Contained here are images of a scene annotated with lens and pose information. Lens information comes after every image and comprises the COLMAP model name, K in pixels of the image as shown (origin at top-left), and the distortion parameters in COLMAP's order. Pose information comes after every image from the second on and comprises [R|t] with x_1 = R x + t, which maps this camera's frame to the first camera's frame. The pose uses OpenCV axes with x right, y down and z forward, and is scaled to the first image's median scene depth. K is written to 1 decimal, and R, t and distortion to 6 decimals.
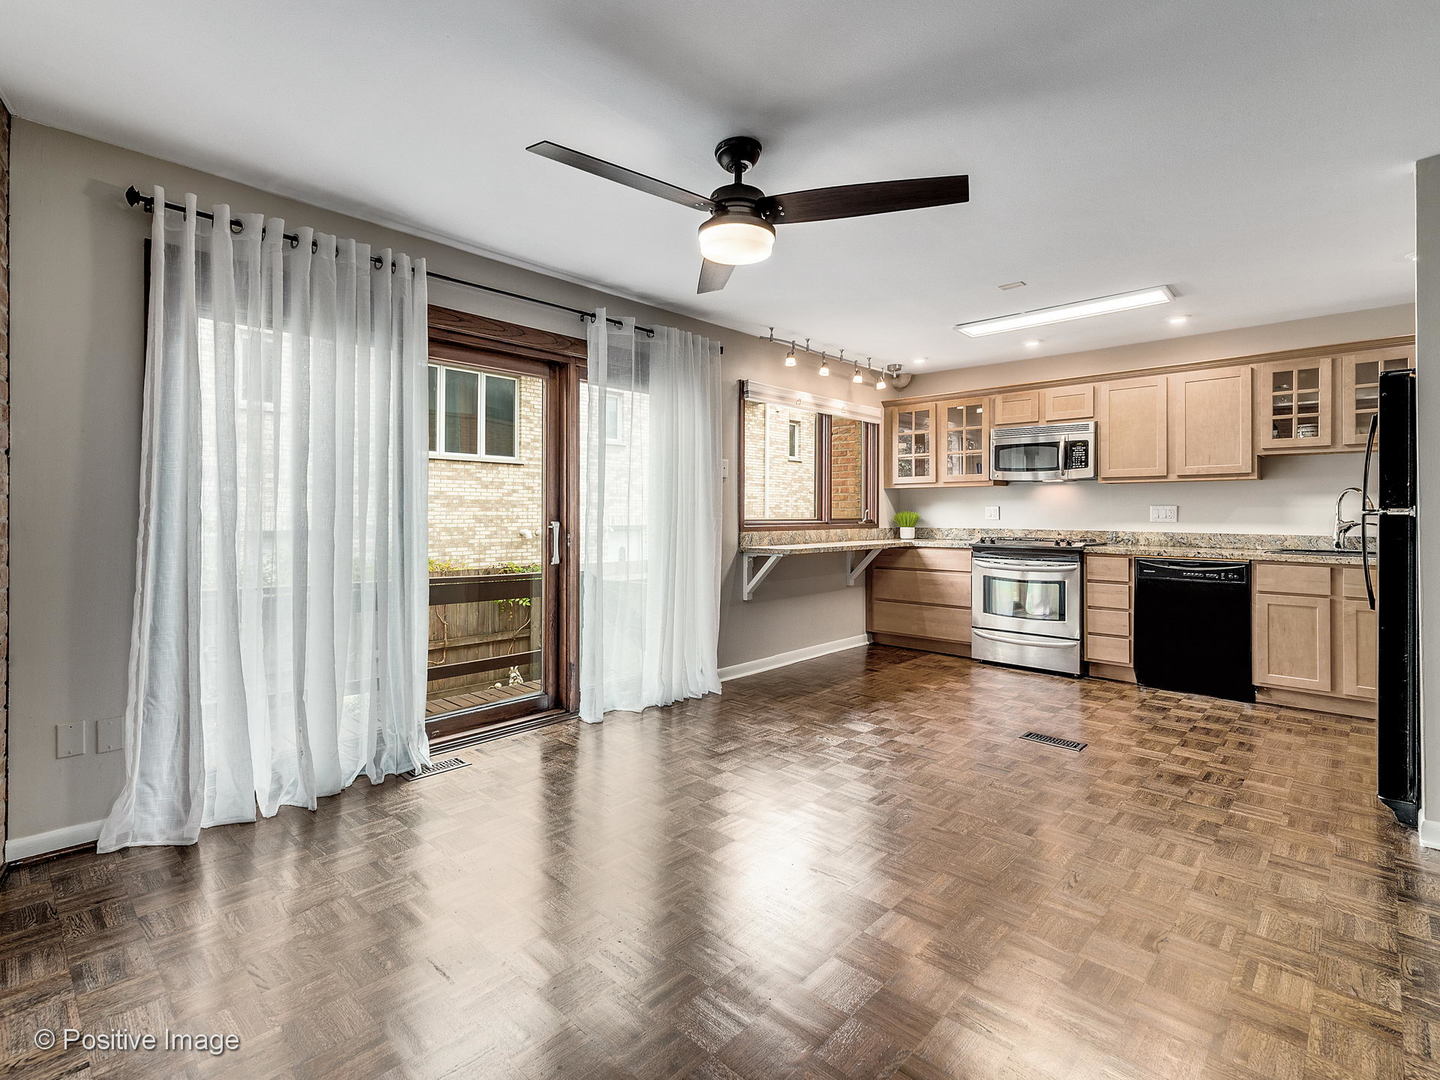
lens RADIAL K [[686.6, 0, 702.1], [0, 686.6, 520.4], [0, 0, 1]] dist [0.000644, -0.000711]
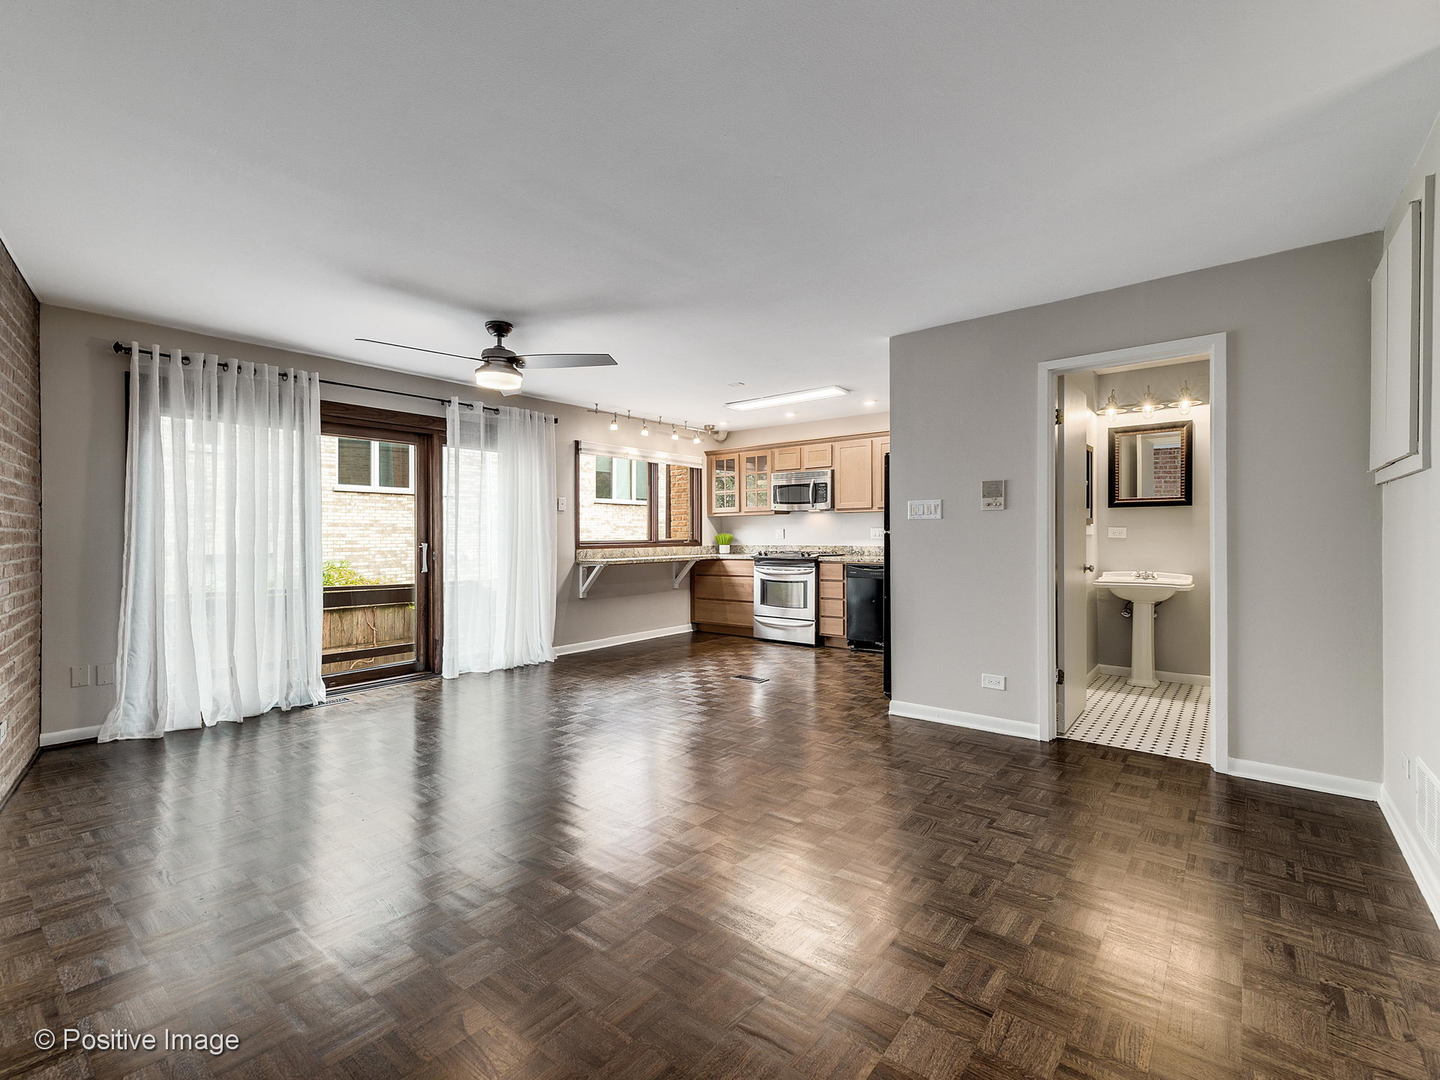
lens RADIAL K [[640.9, 0, 720.0], [0, 640.9, 540.0], [0, 0, 1]] dist [0.003174, 0.000163]
pose [[0.995145, -0.010606, 0.097844, 0.230390], [0.011104, 0.999928, -0.004548, 0.007678], [-0.097789, 0.005612, 0.995191, -0.342758]]
